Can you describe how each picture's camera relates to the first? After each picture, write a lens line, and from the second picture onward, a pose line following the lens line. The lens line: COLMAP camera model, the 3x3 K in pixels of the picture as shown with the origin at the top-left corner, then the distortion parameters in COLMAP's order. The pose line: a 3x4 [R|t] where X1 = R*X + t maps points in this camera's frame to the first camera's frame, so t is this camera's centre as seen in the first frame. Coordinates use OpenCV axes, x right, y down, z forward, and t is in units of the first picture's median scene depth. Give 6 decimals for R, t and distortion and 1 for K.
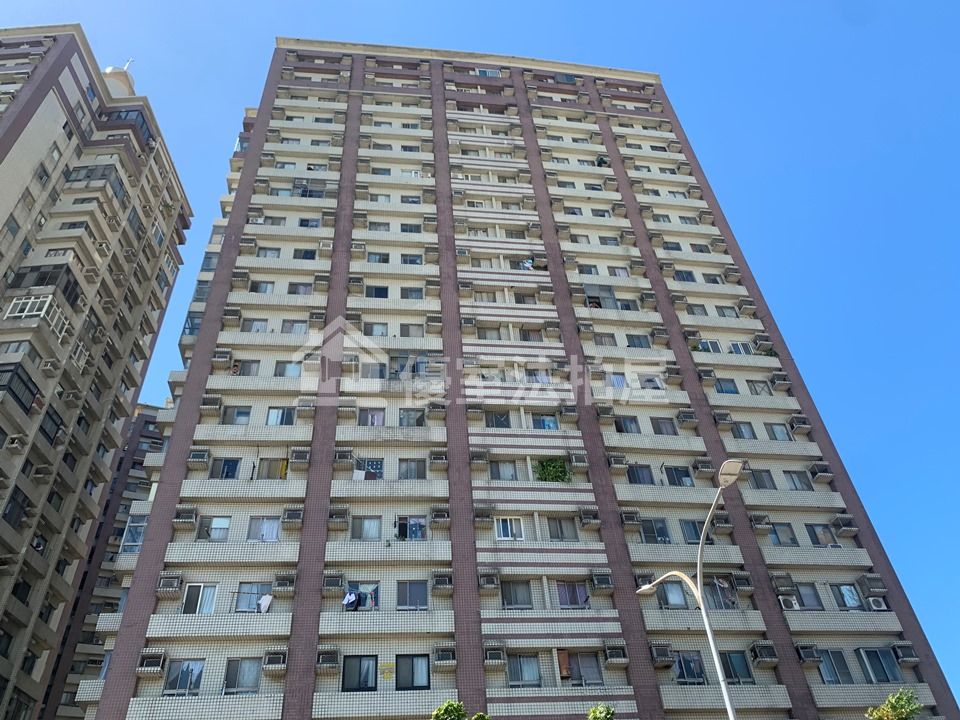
lens RADIAL K [[737.8, 0, 481.2], [0, 737.8, 356.2], [0, 0, 1]] dist [0.070174, -0.140684]
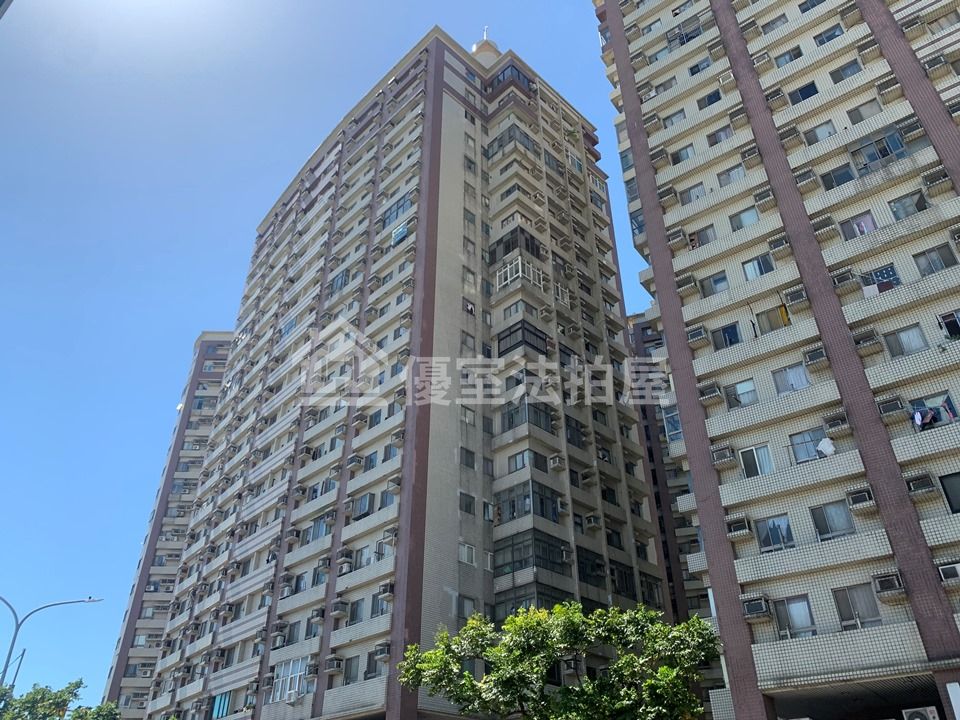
lens RADIAL K [[728.0, 0, 481.7], [0, 728.0, 366.3], [0, 0, 1]] dist [0.003248, -0.008131]
pose [[0.731384, -0.329100, -0.597302, -0.015431], [0.429623, 0.902549, 0.028781, 0.017397], [0.529623, -0.277665, 0.801499, 0.037373]]
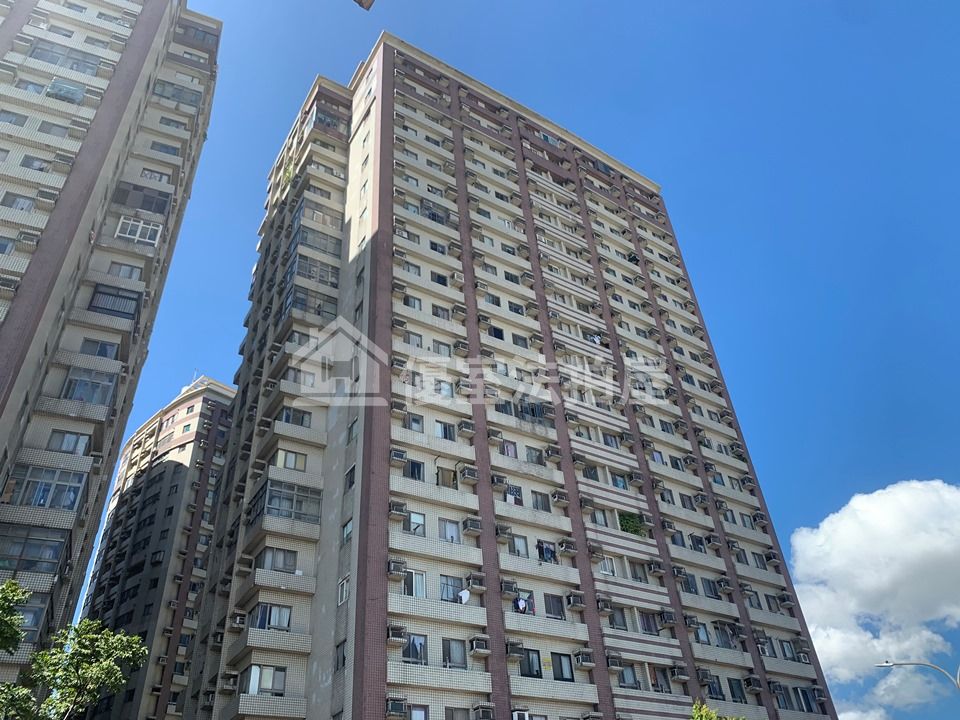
lens RADIAL K [[741.6, 0, 480.0], [0, 741.6, 360.0], [0, 0, 1]] dist [0.077306, -0.167378]
pose [[0.897935, 0.272638, 0.345516, -0.651904], [-0.288521, 0.957457, -0.005690, -0.036497], [-0.332368, -0.094579, 0.938396, -0.111862]]
